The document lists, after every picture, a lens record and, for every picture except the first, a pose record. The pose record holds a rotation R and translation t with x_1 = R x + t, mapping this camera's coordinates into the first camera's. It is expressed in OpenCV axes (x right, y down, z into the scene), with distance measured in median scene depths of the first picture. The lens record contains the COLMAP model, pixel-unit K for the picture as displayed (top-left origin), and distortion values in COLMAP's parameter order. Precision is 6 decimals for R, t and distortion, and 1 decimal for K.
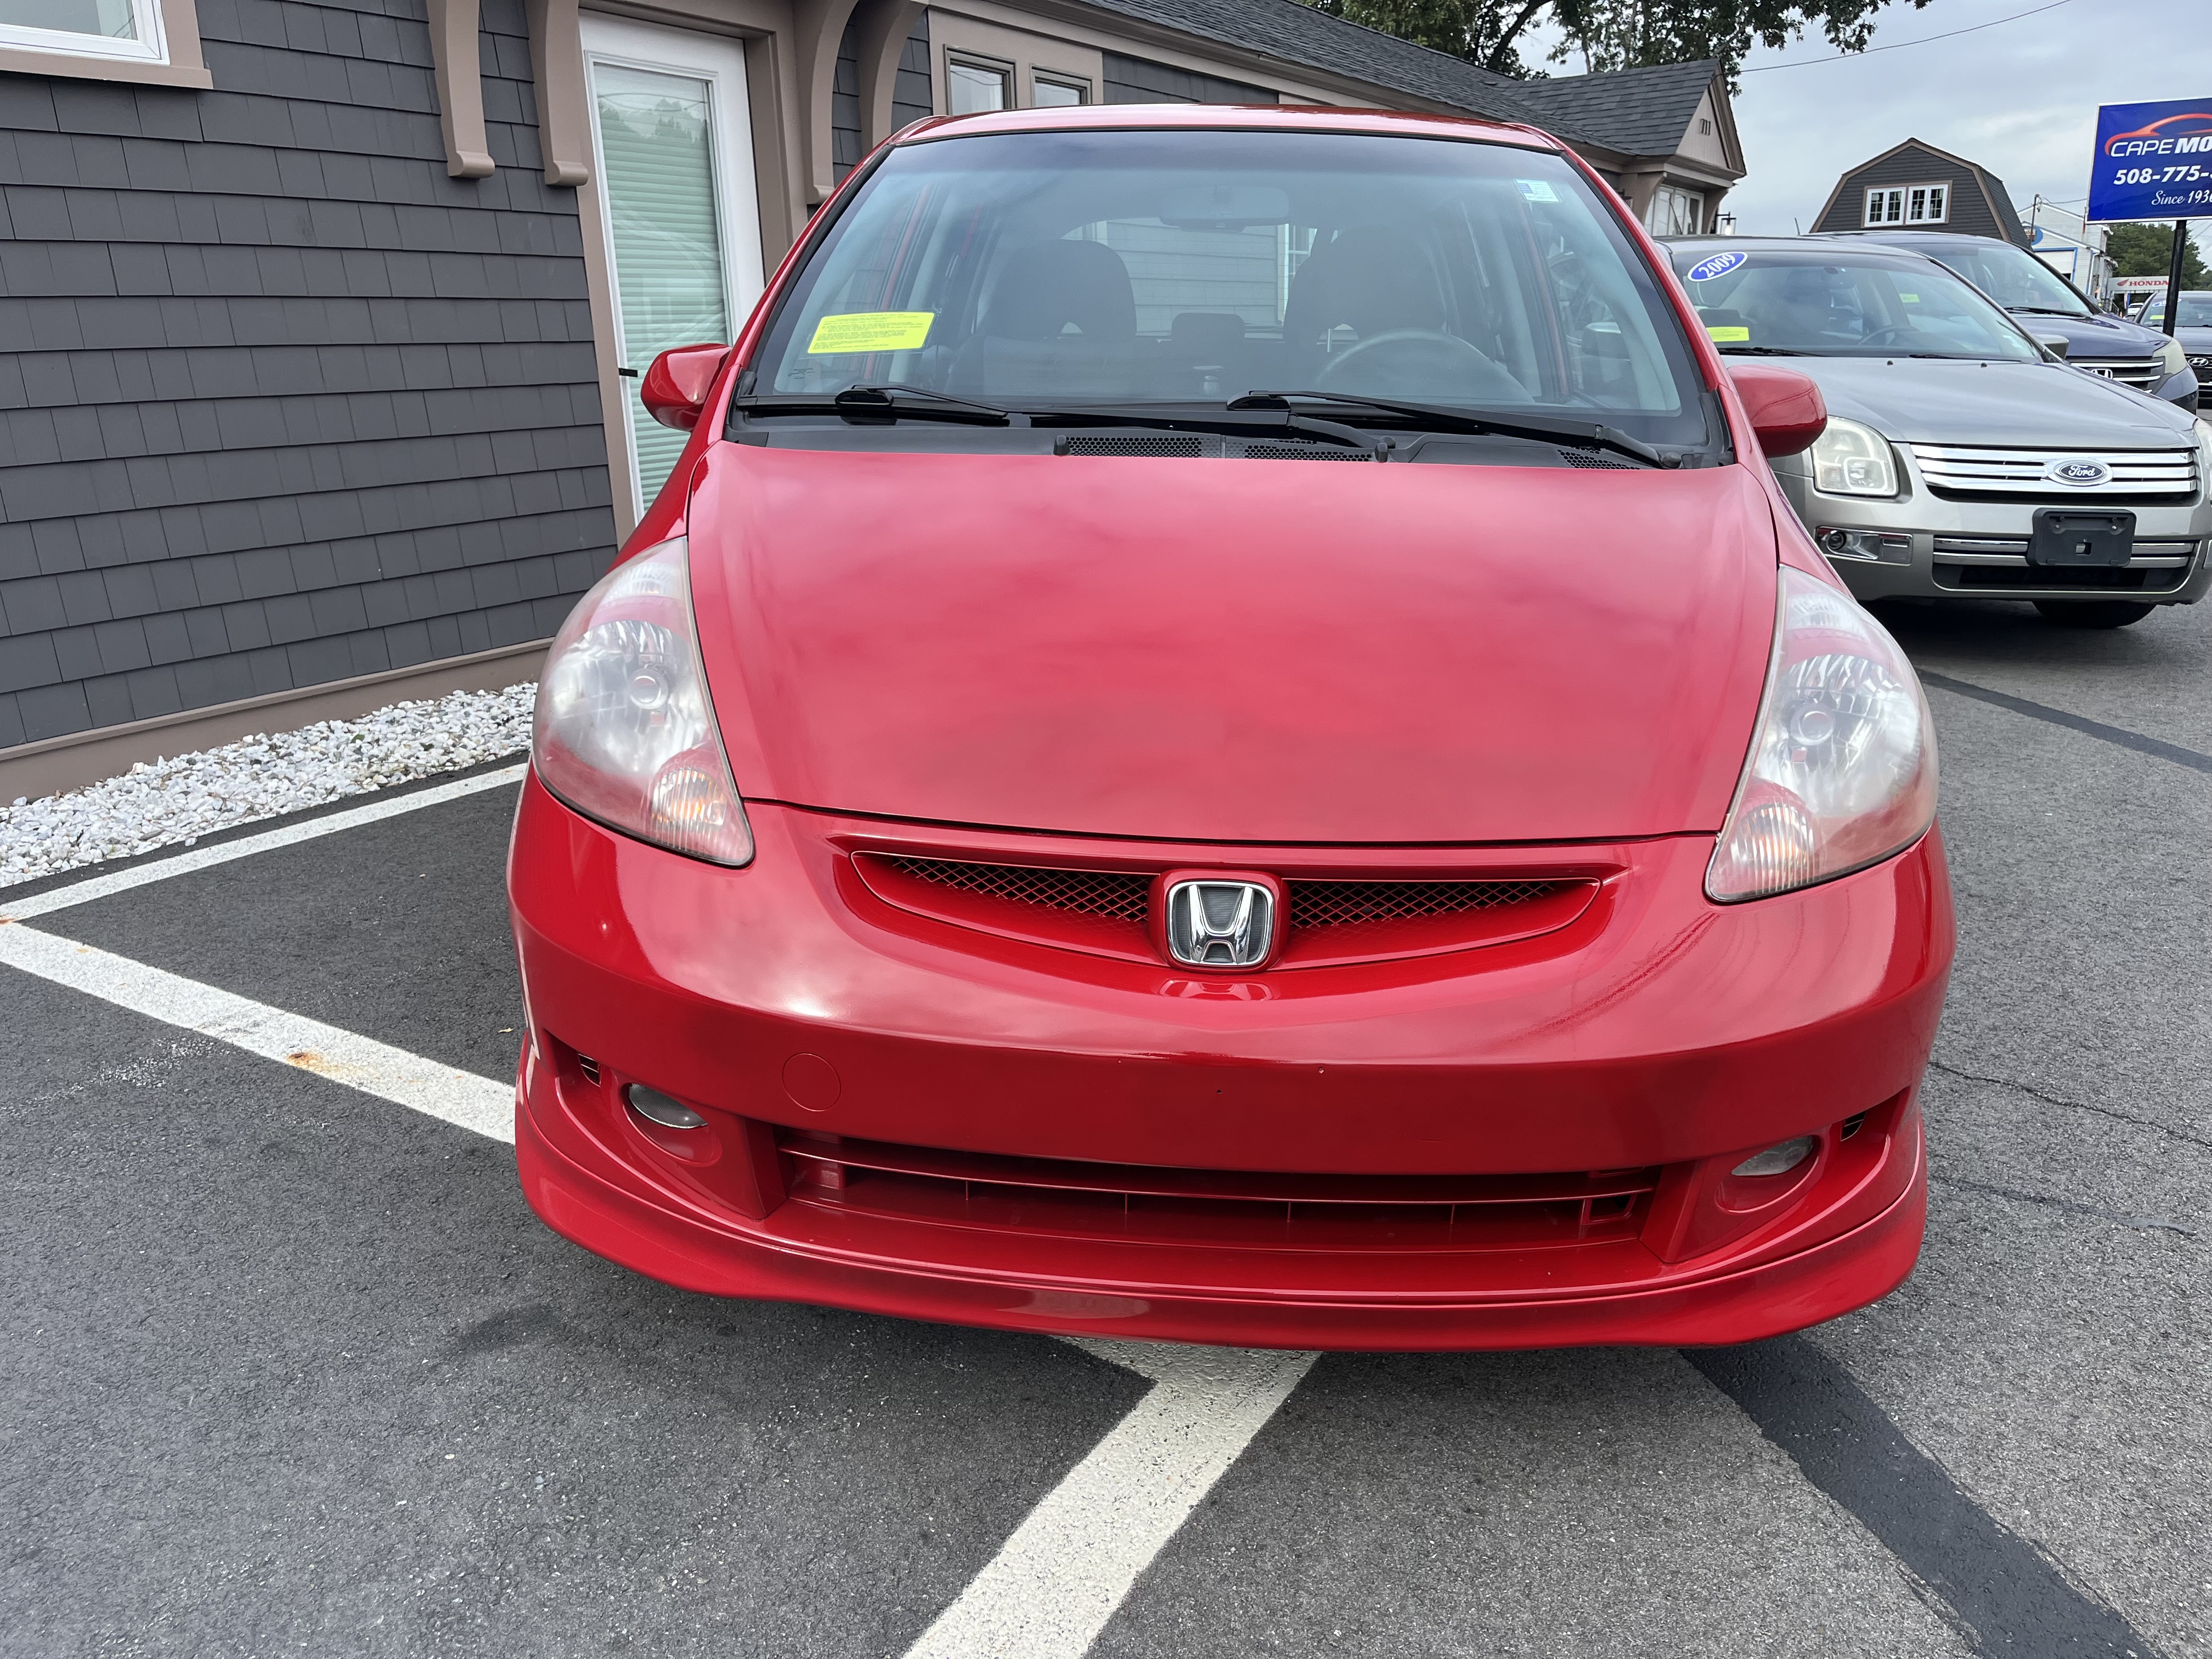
lens RADIAL K [[1692.5, 0, 1113.0], [0, 1692.5, 810.2], [0, 0, 1]] dist [0.054206, -0.095019]
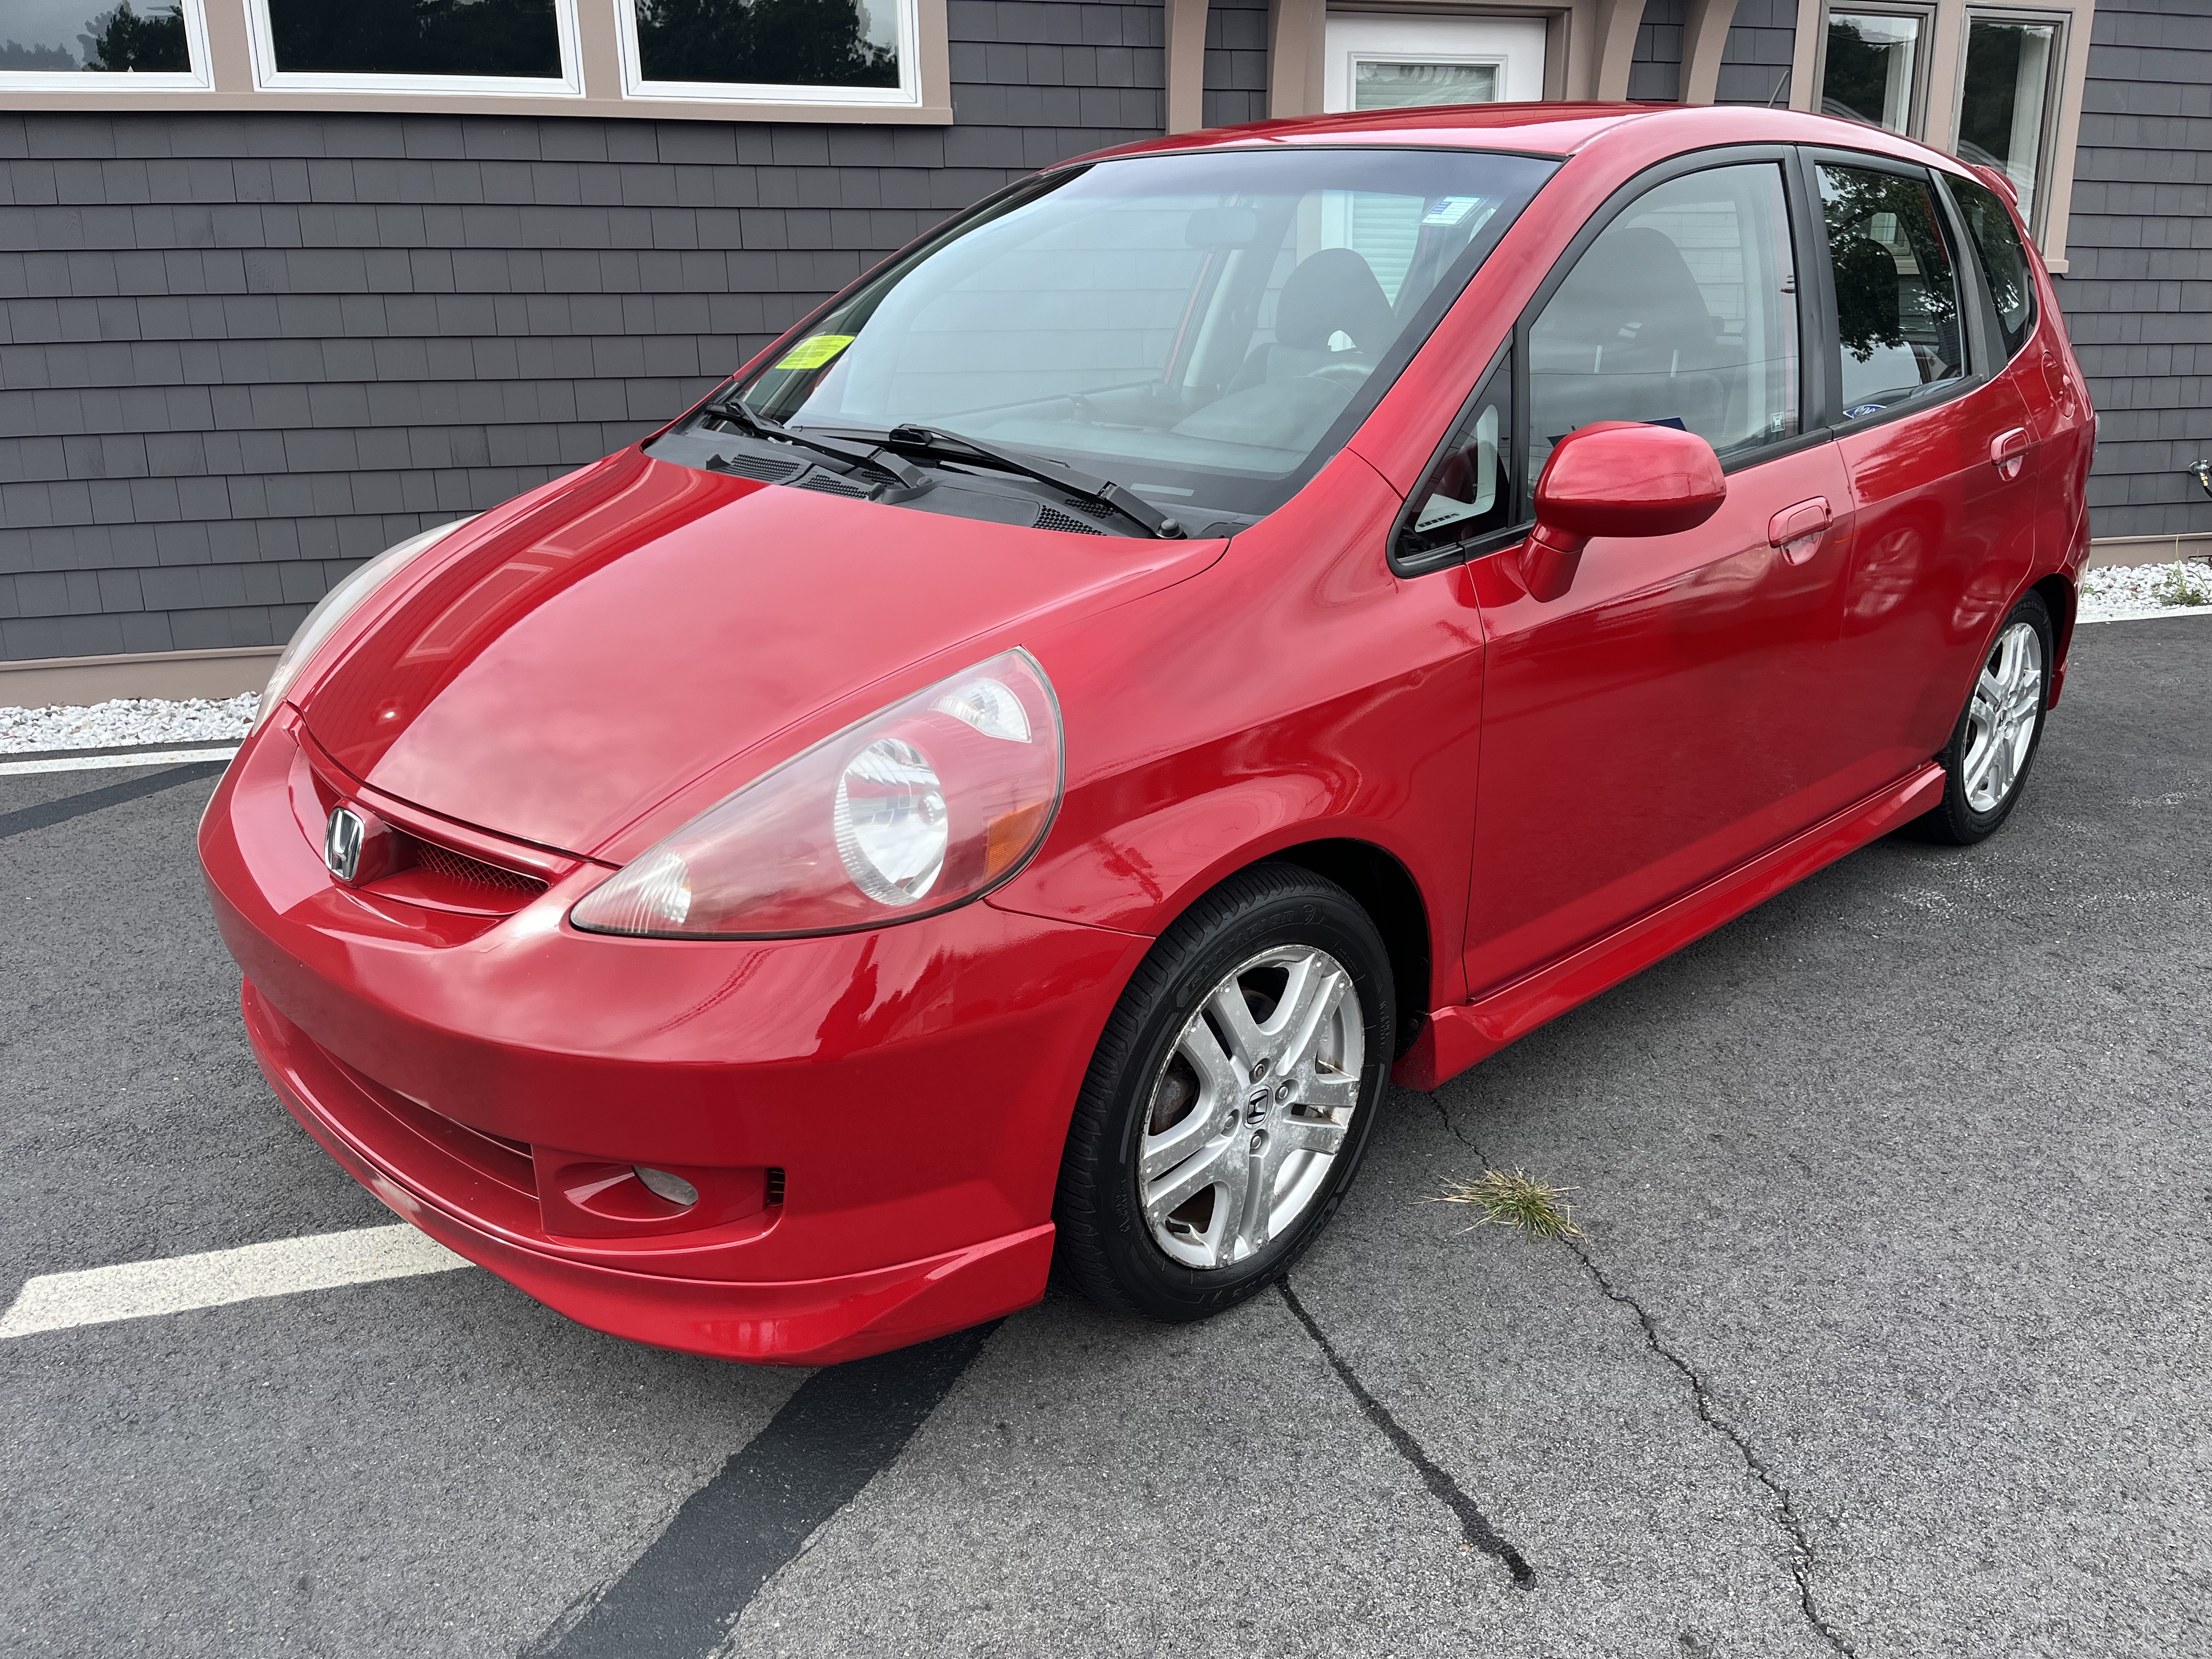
lens RADIAL K [[1676.9, 0, 1106.0], [0, 1676.9, 829.5], [0, 0, 1]] dist [0.113035, -0.168306]
pose [[0.736368, 0.208785, -0.643561, 0.486400], [-0.184788, 0.977093, 0.105554, -0.069690], [0.650857, 0.041196, 0.758081, 0.143612]]
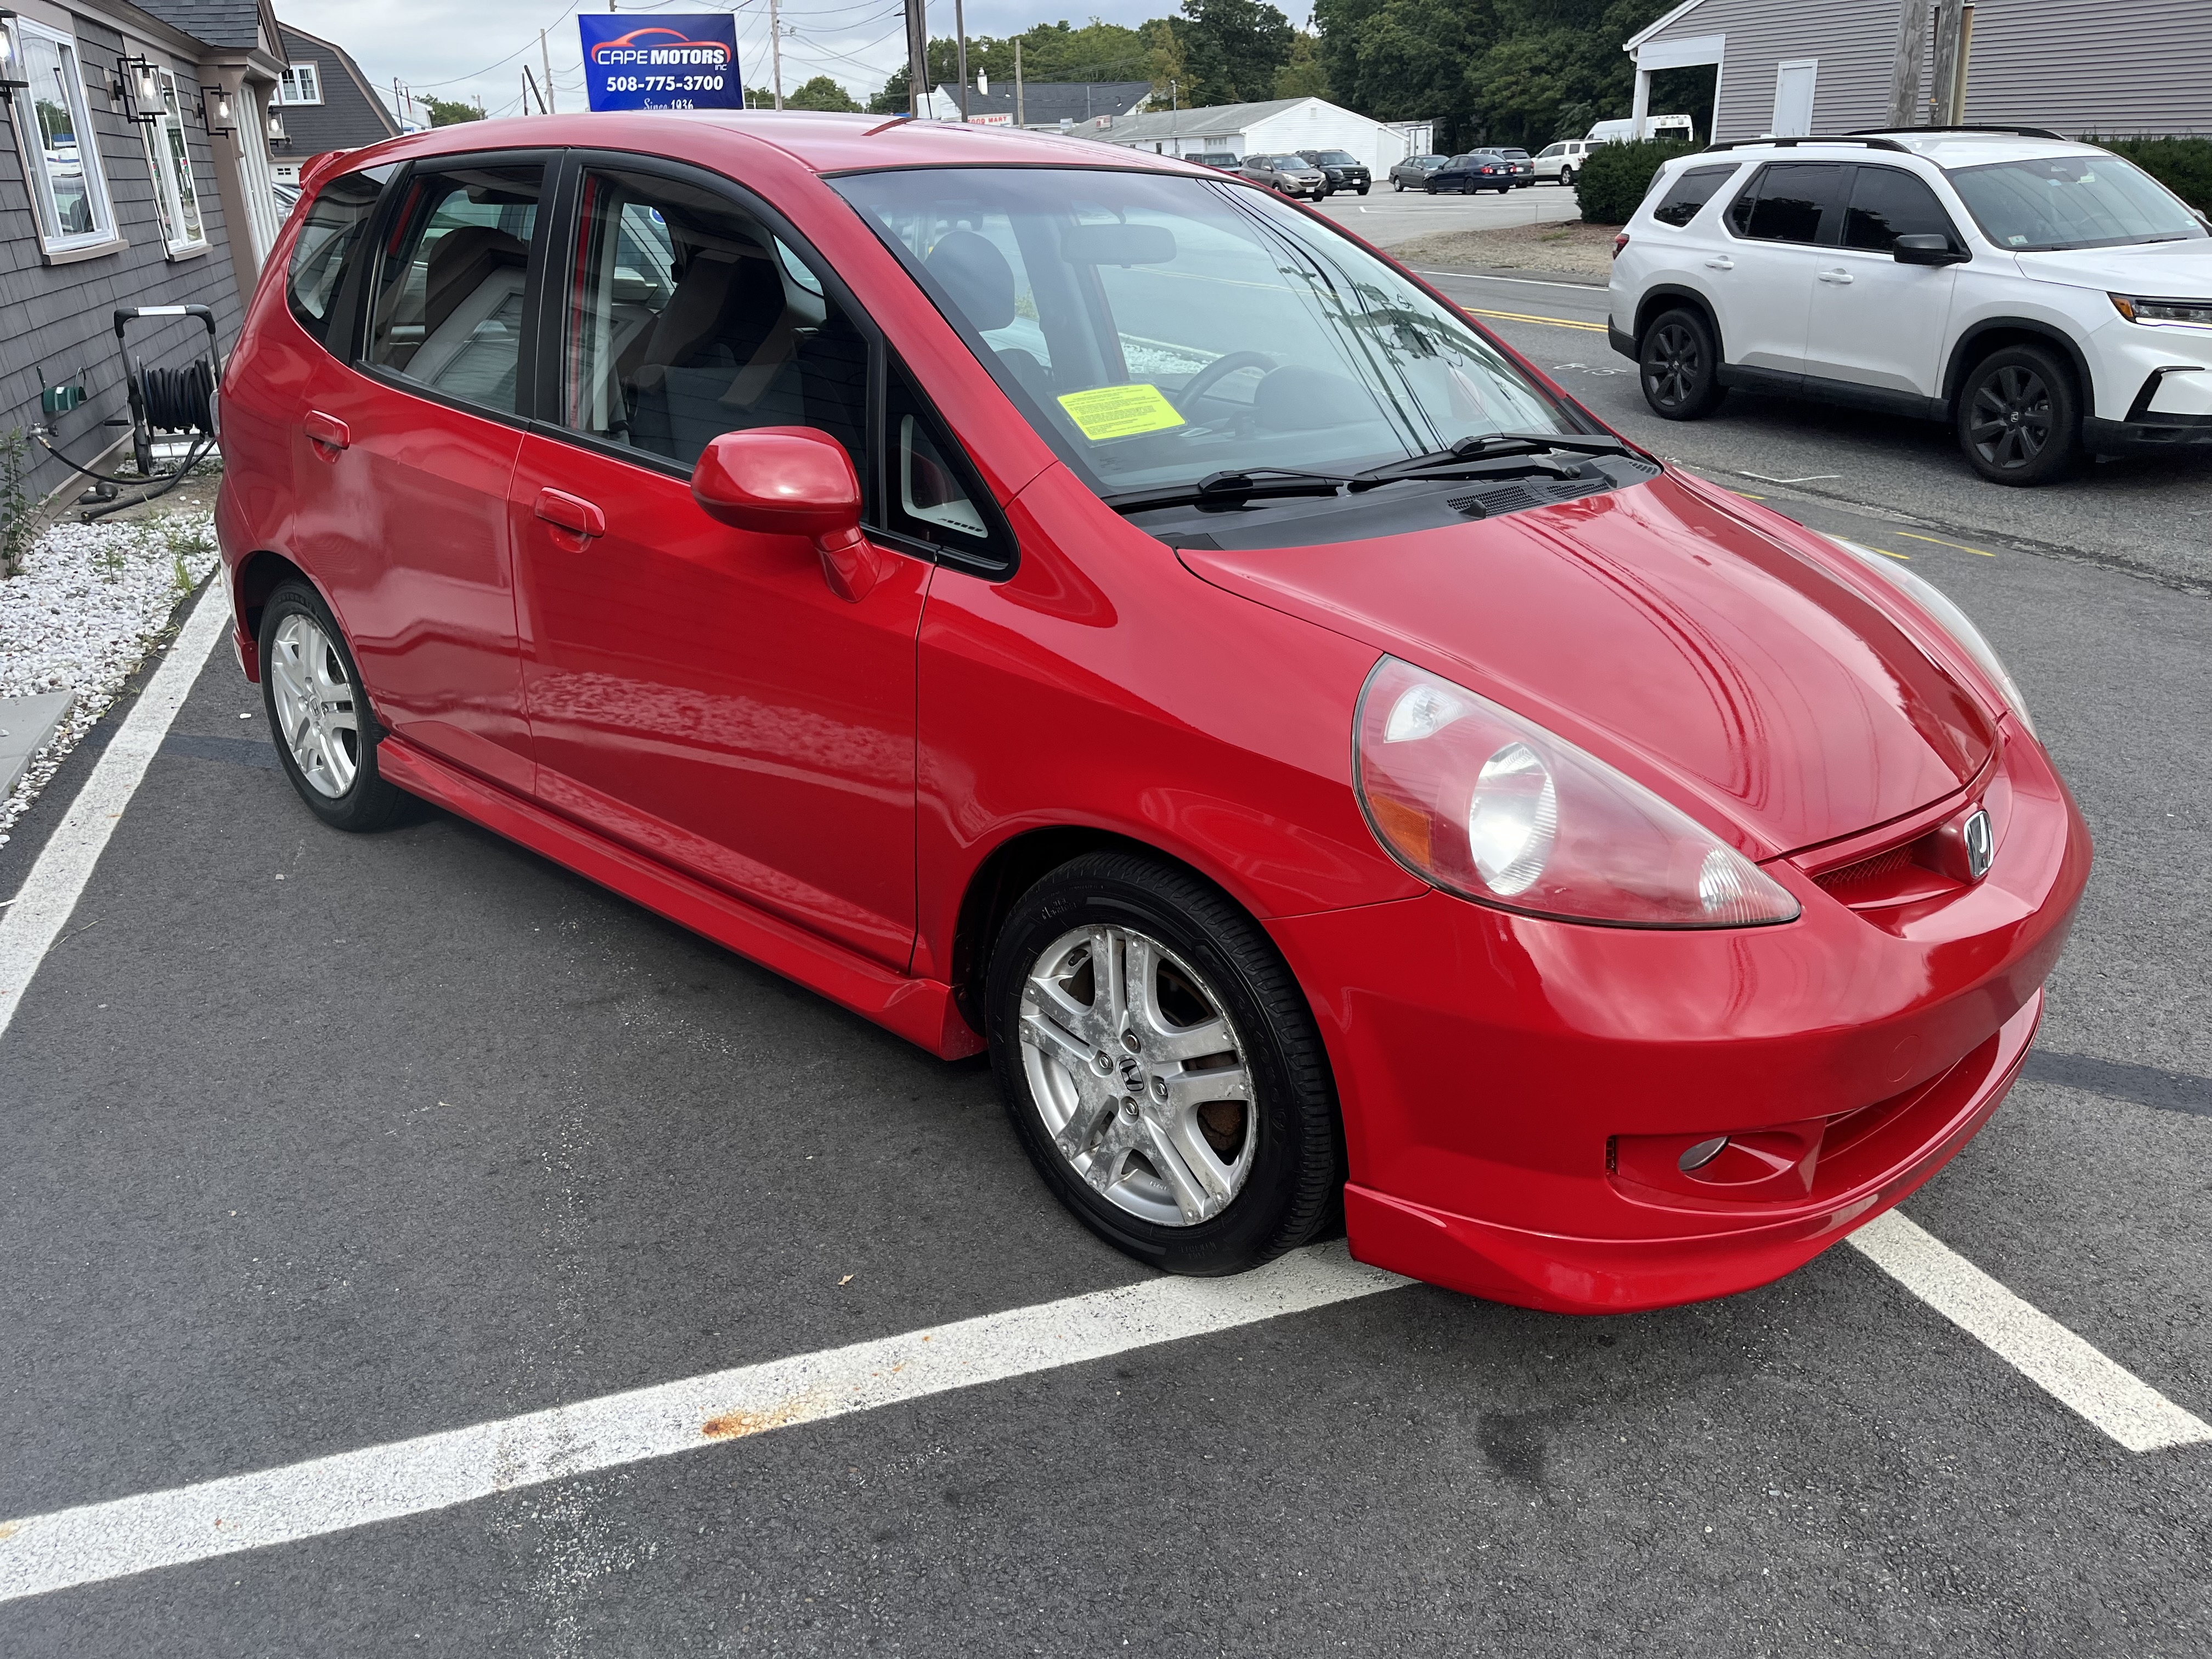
lens RADIAL K [[1692.5, 0, 1113.0], [0, 1692.5, 810.2], [0, 0, 1]] dist [0.054206, -0.095019]
pose [[0.630633, -0.260366, 0.731103, -0.523902], [0.210534, 0.964113, 0.161746, -0.126713], [-0.746979, 0.051919, 0.662817, 0.218505]]
